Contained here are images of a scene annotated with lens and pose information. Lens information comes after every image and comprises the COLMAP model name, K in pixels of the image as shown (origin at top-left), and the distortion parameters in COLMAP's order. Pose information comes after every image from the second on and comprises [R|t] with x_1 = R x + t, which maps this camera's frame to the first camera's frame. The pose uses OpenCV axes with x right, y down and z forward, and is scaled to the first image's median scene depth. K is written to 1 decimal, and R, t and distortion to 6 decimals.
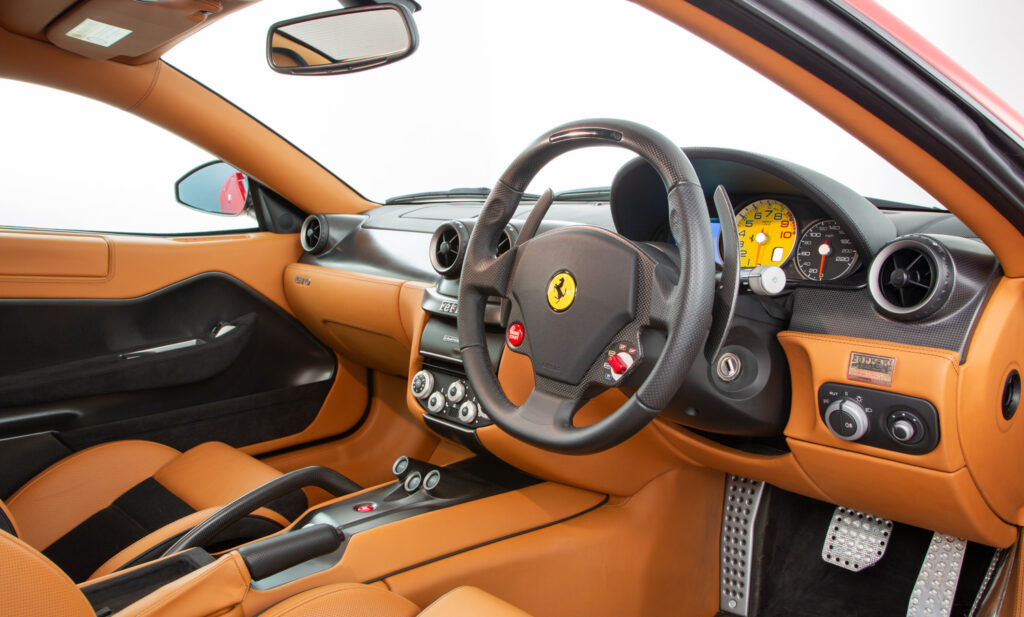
lens RADIAL K [[922.0, 0, 509.4], [0, 922.0, 338.0], [0, 0, 1]] dist [-0.005520, -0.003304]
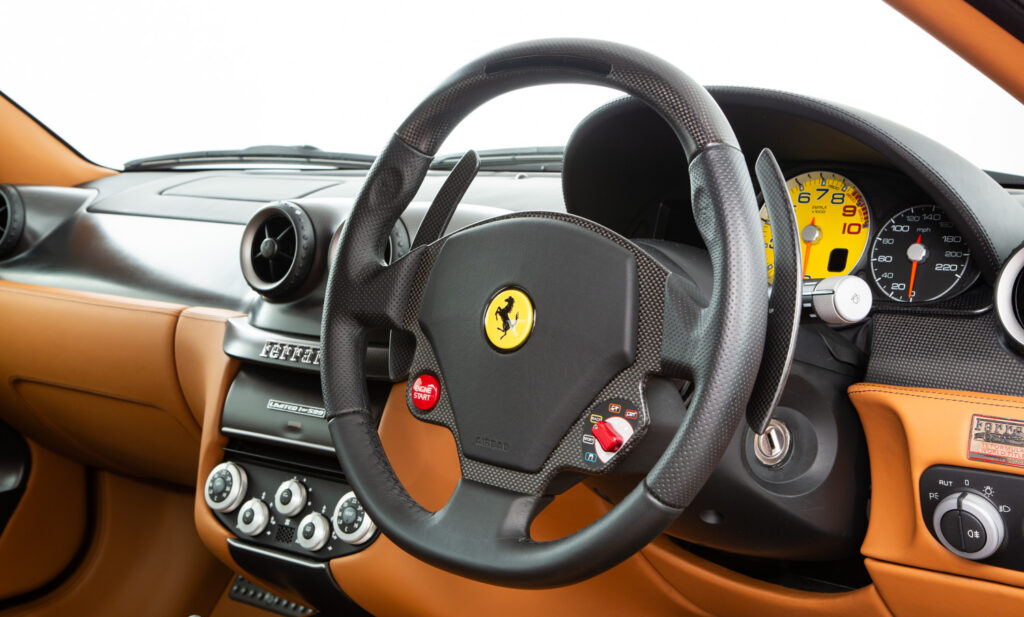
lens RADIAL K [[1686.8, 0, 514.9], [0, 1686.8, 340.2], [0, 0, 1]] dist [0.240990, 0.066081]
pose [[0.990426, -0.003091, 0.138012, -0.085230], [0.009533, 0.998894, -0.046036, 0.013444], [-0.137718, 0.046911, 0.989360, -0.096228]]
